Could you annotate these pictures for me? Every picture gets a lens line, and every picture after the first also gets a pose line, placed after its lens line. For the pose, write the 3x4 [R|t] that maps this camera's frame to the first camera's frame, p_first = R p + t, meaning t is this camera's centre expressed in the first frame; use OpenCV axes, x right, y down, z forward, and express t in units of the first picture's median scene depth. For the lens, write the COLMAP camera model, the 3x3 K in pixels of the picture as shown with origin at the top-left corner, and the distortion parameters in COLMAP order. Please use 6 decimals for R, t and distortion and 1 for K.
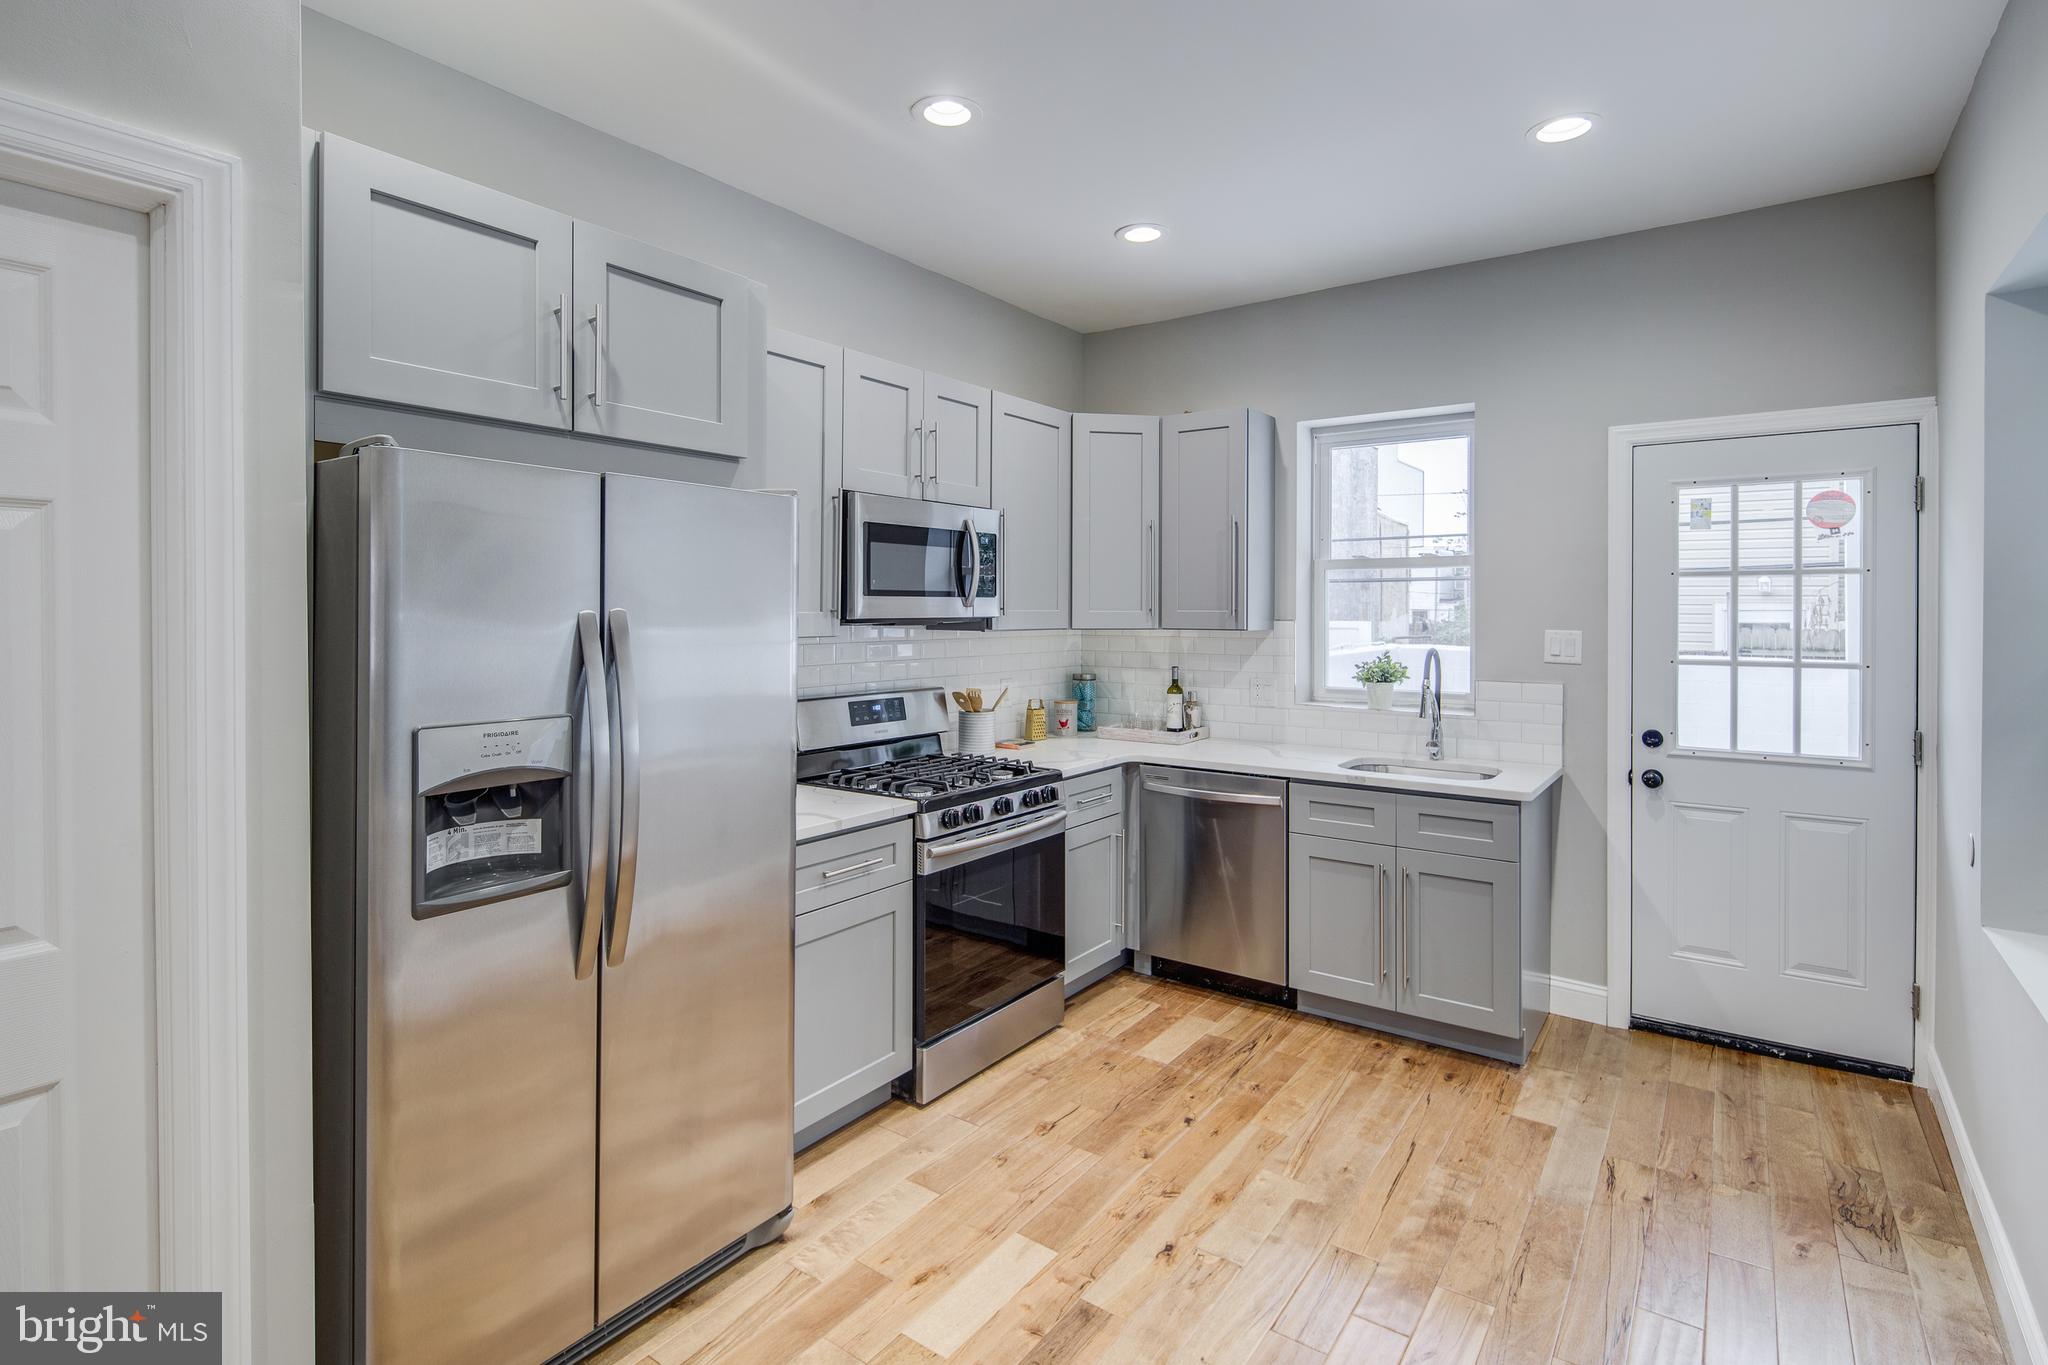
lens RADIAL K [[997.8, 0, 1022.8], [0, 997.8, 611.8], [0, 0, 1]] dist [0.003748, -0.004387]
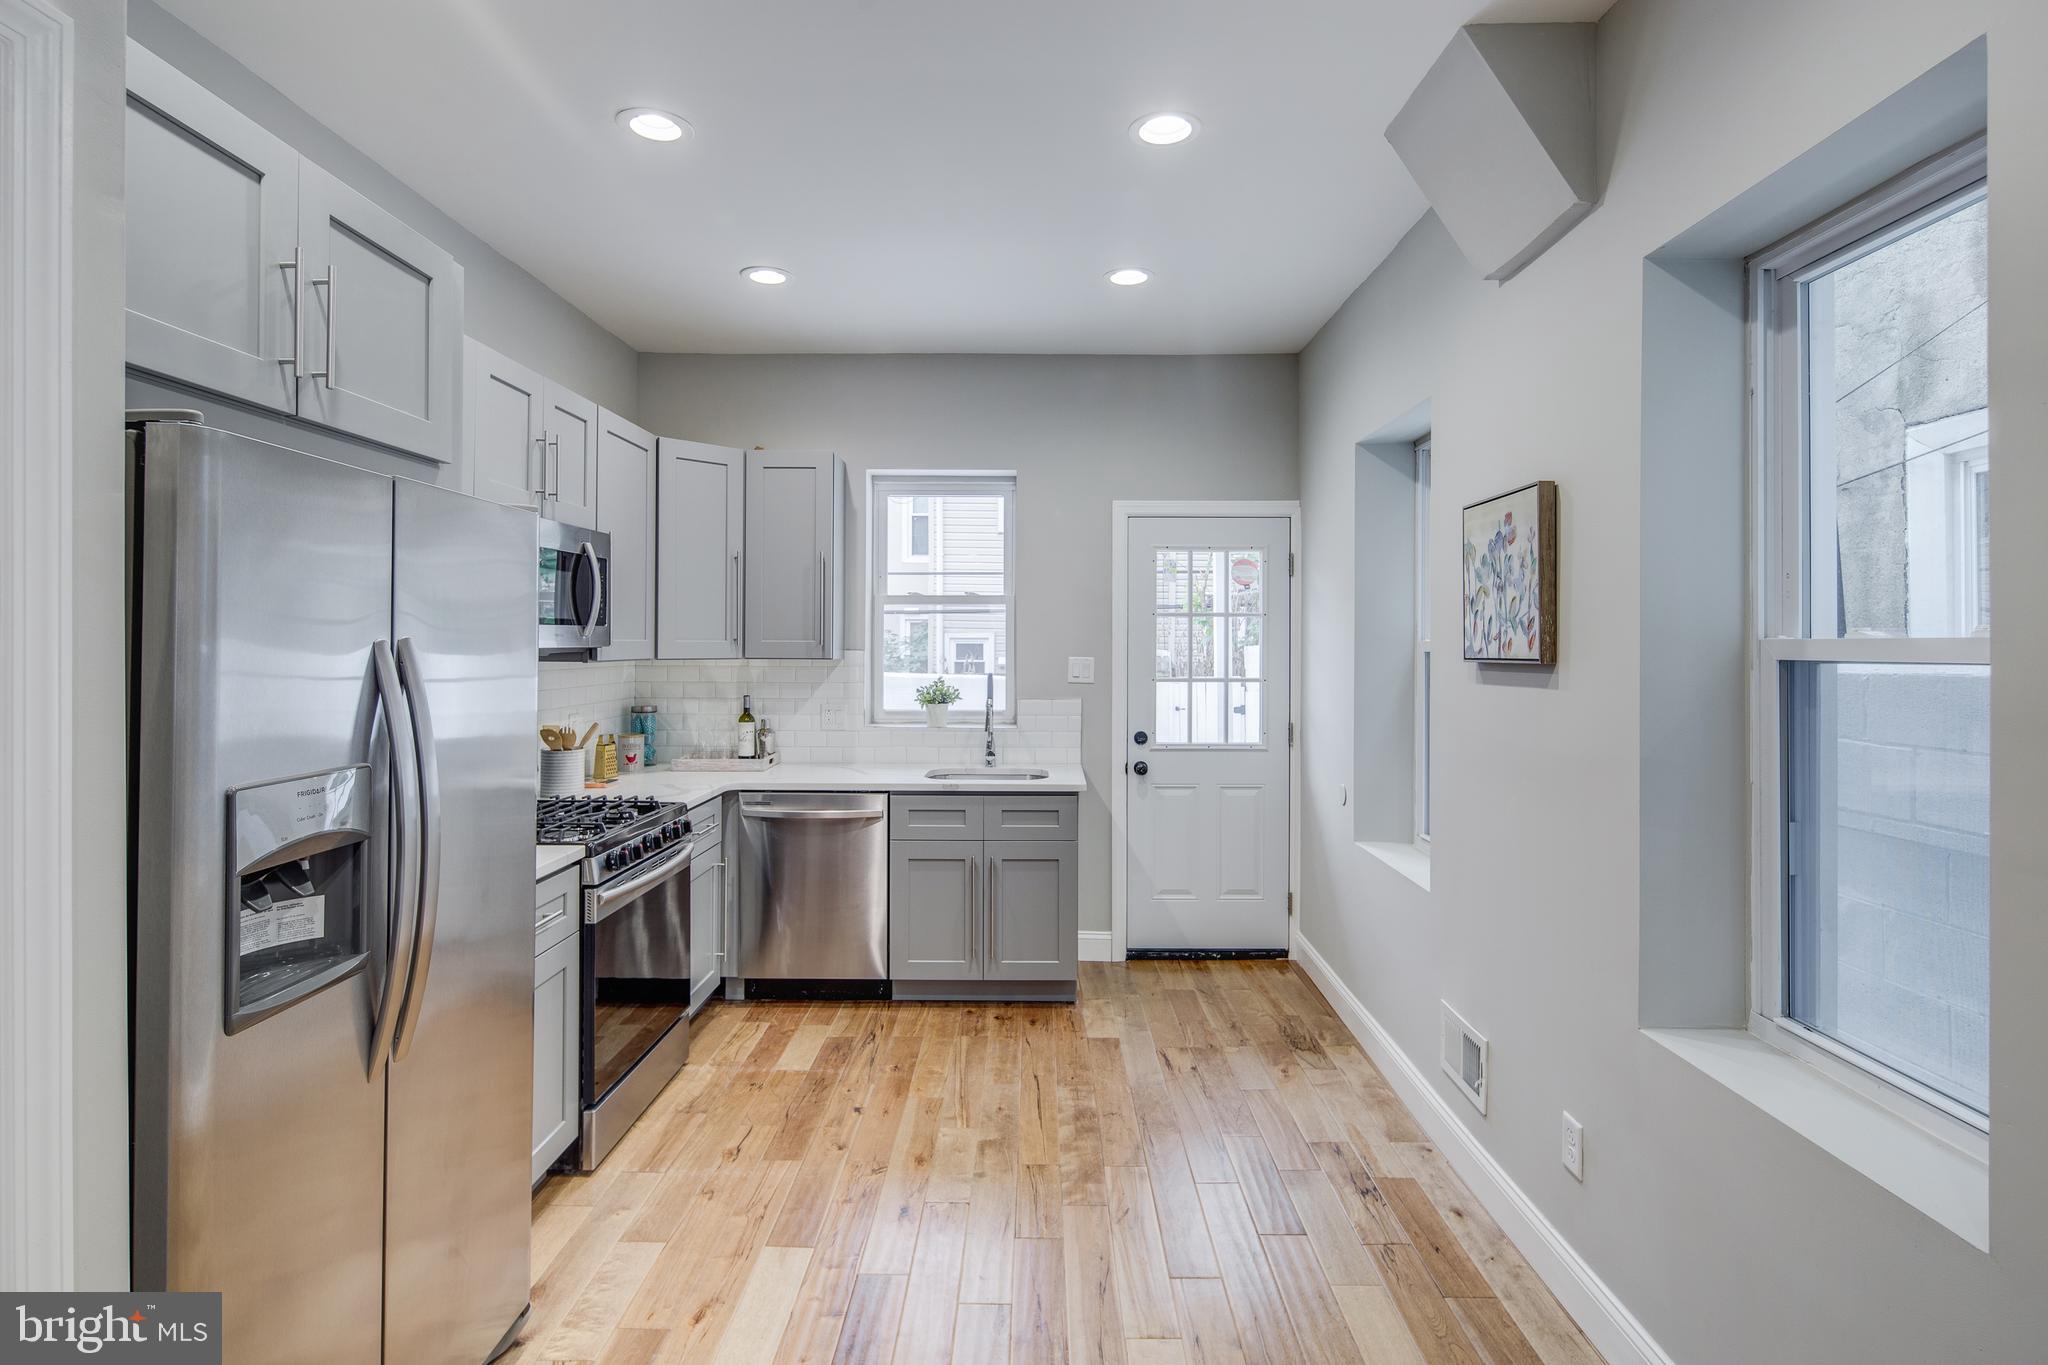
lens RADIAL K [[997.8, 0, 1028.7], [0, 997.8, 635.1], [0, 0, 1]] dist [0.003748, -0.004387]
pose [[0.816343, 0.006006, 0.577536, -0.286592], [-0.002055, 0.999970, -0.007494, 0.000263], [-0.577563, 0.004931, 0.816331, 0.001650]]
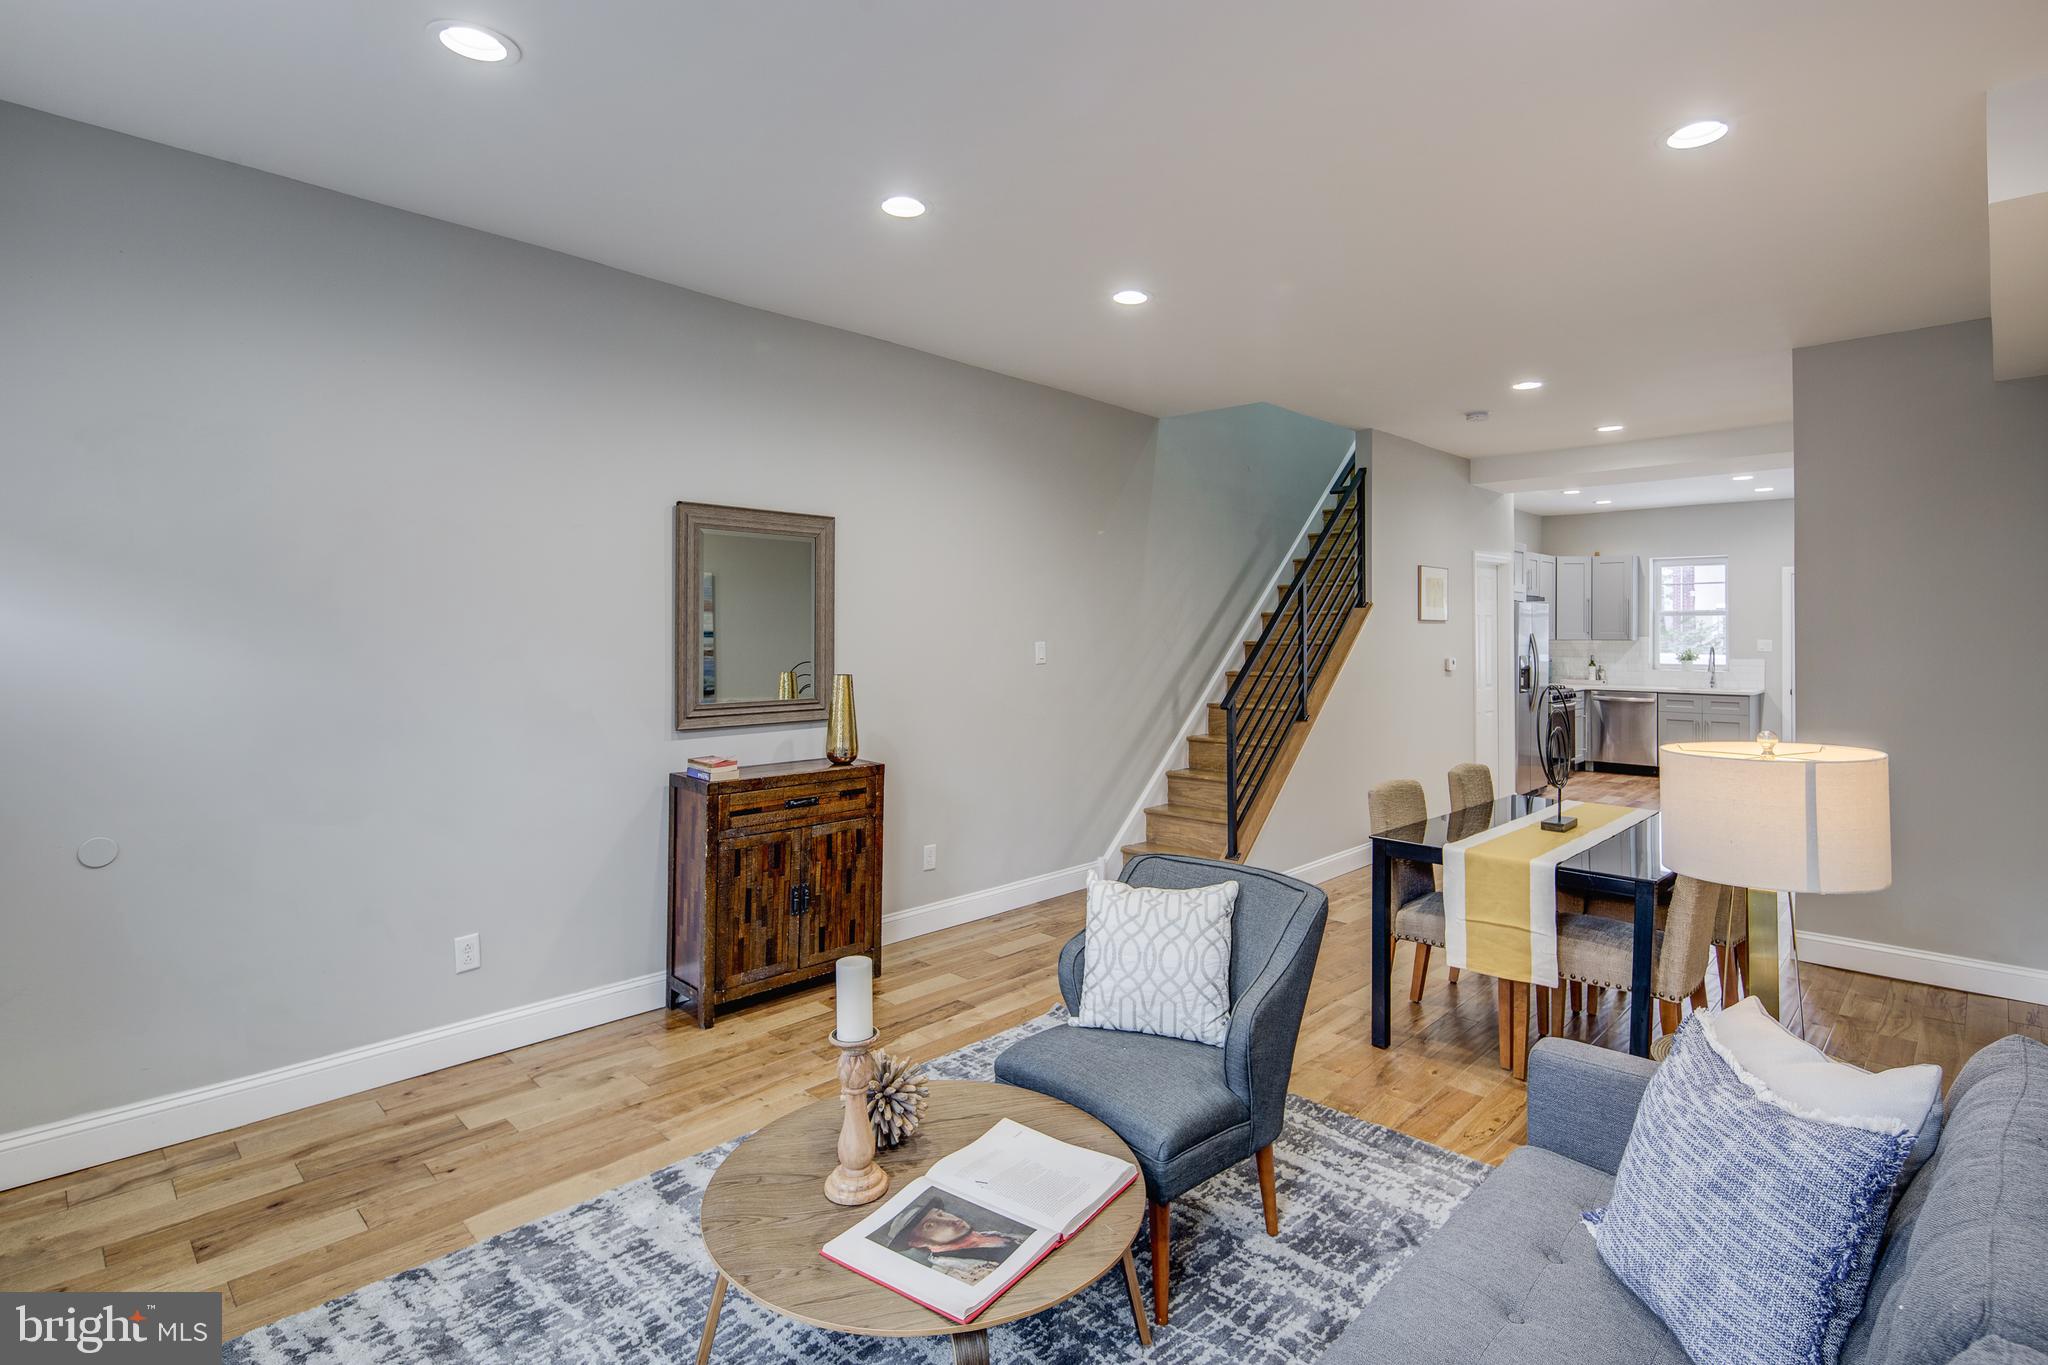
lens RADIAL K [[997.8, 0, 1016.7], [0, 997.8, 635.3], [0, 0, 1]] dist [0.003748, -0.004387]
pose [[0.988914, -0.000077, -0.148491, -1.259153], [0.000503, 0.999996, 0.002828, -0.002736], [0.148491, -0.002871, 0.988910, -2.341959]]
